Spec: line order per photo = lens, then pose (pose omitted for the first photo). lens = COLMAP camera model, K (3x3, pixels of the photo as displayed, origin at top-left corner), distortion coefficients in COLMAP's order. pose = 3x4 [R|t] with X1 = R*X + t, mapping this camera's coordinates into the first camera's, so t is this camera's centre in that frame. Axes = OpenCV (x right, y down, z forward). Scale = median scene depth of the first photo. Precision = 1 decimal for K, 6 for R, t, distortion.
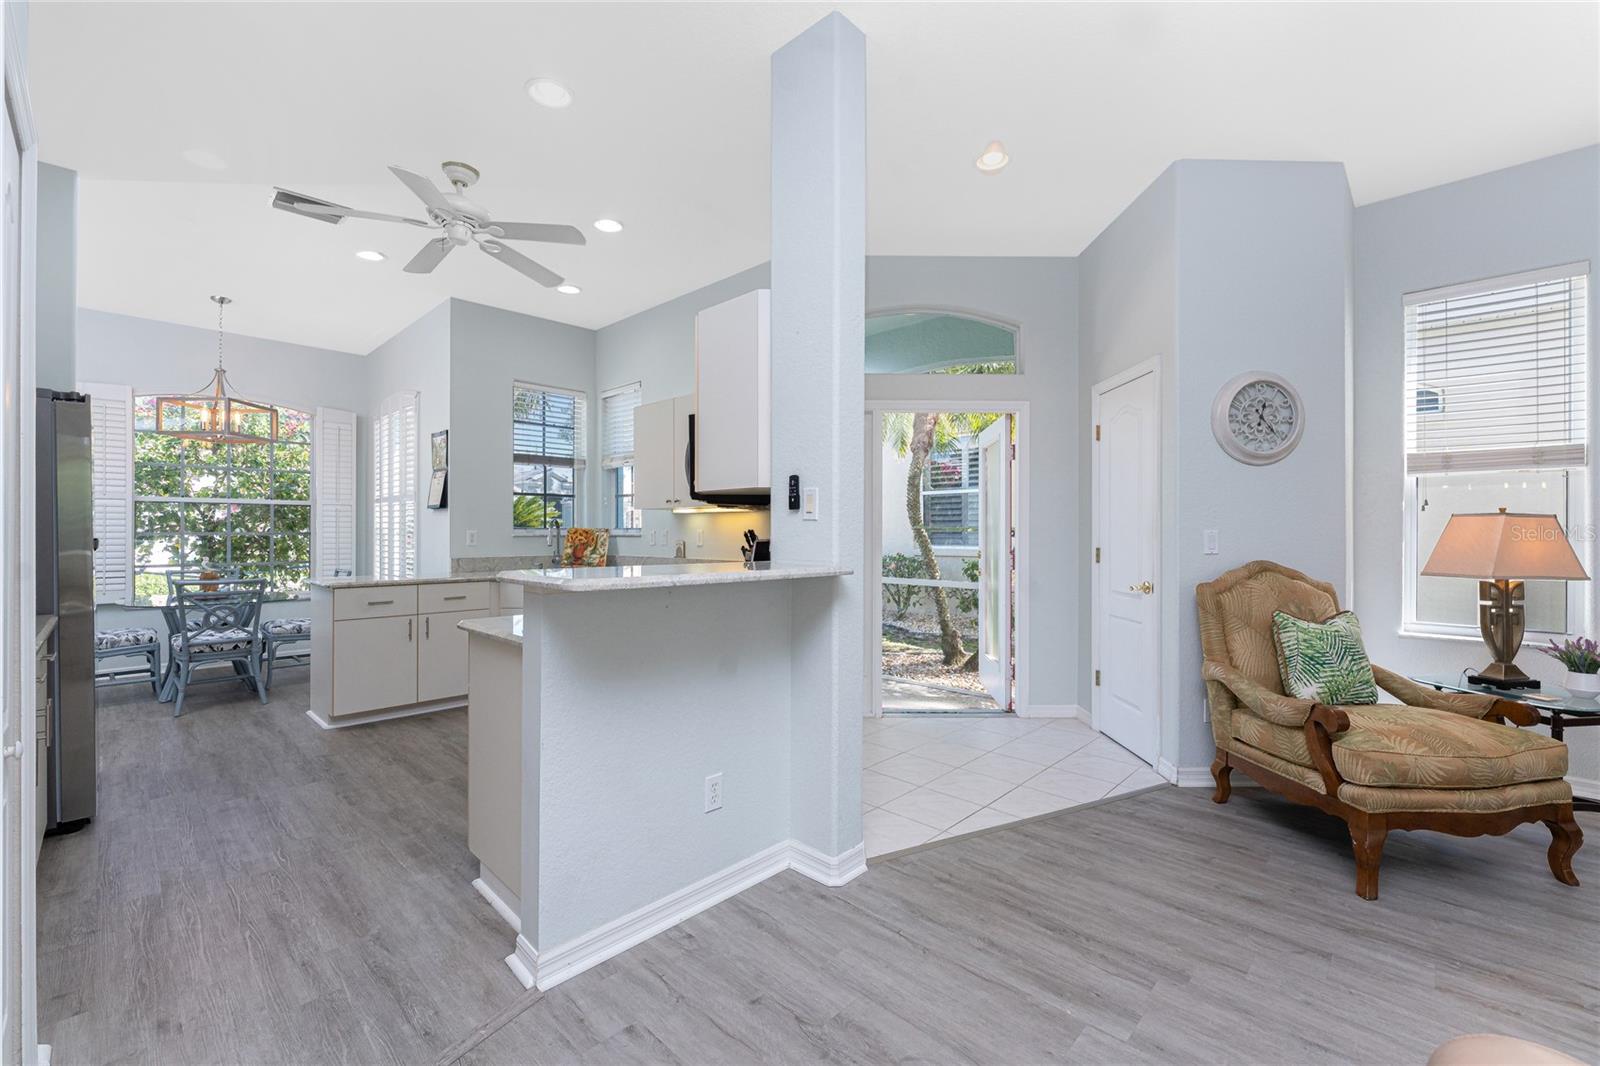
lens RADIAL K [[658.3, 0, 812.2], [0, 658.3, 530.0], [0, 0, 1]] dist [-0.005677, -0.000194]
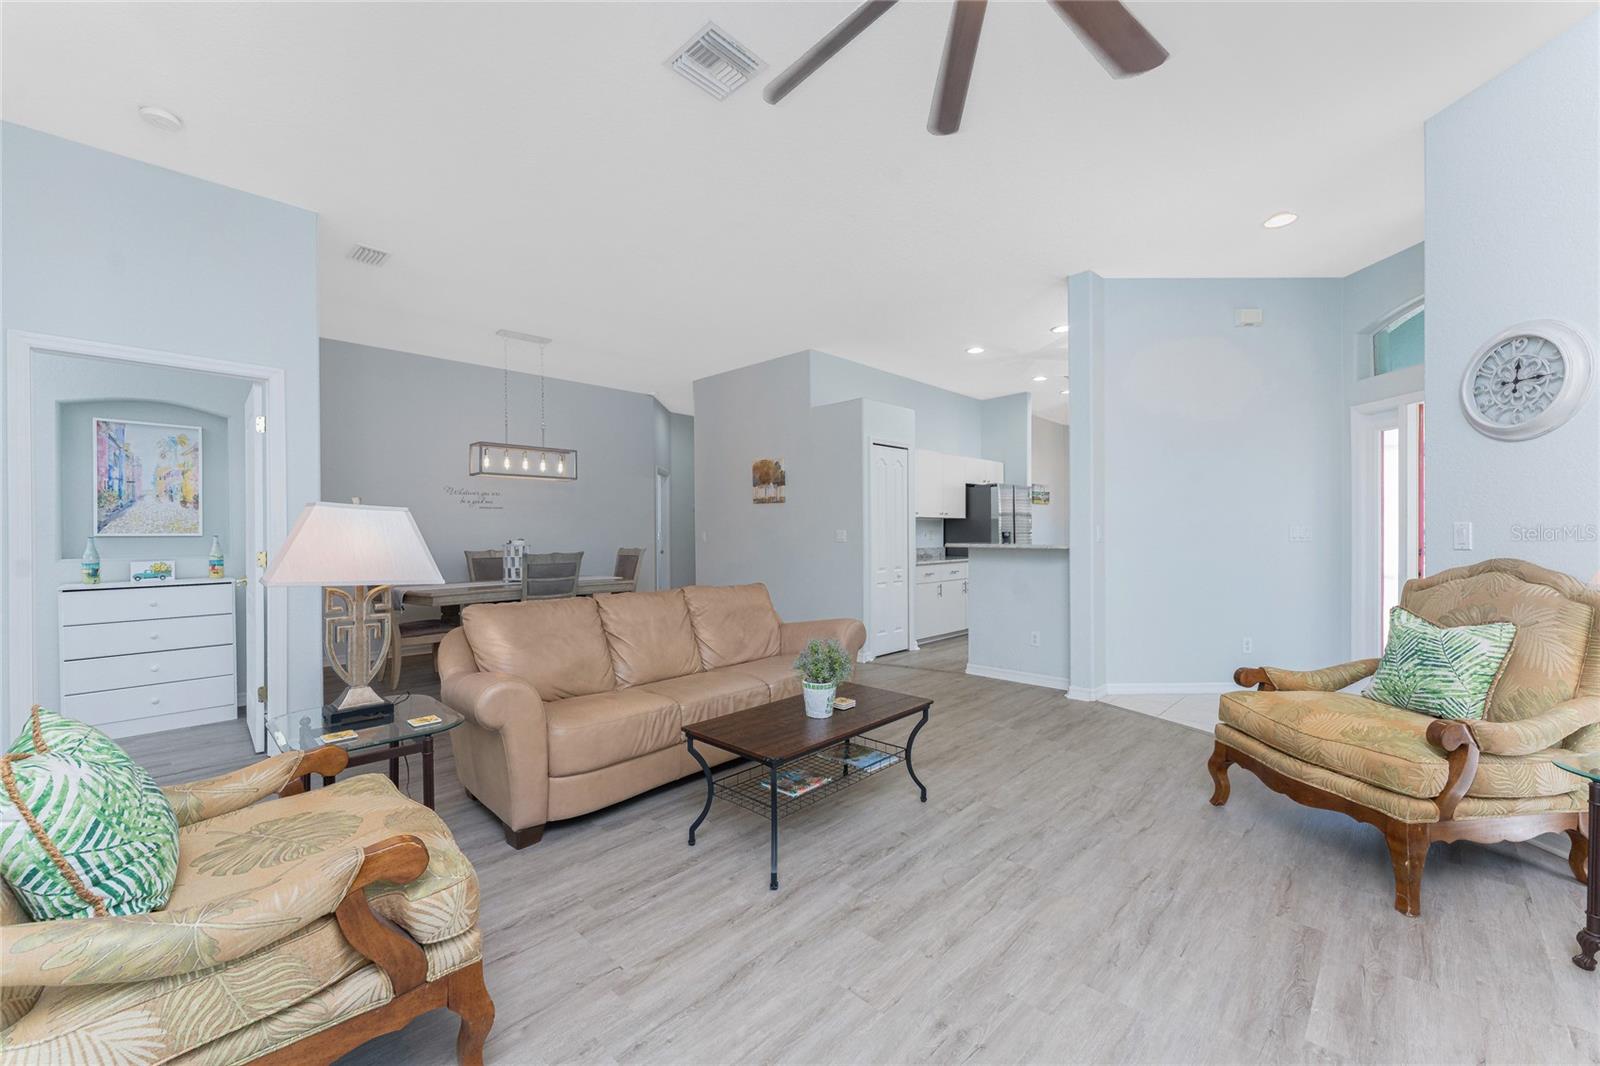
lens RADIAL K [[634.5, 0, 802.7], [0, 634.5, 537.7], [0, 0, 1]] dist [0.001499, 0.000135]
pose [[-0.011737, 0.006551, -0.999910, 1.631316], [0.010521, 0.999924, 0.006428, 0.006275], [0.999876, -0.010444, -0.011805, 0.145525]]
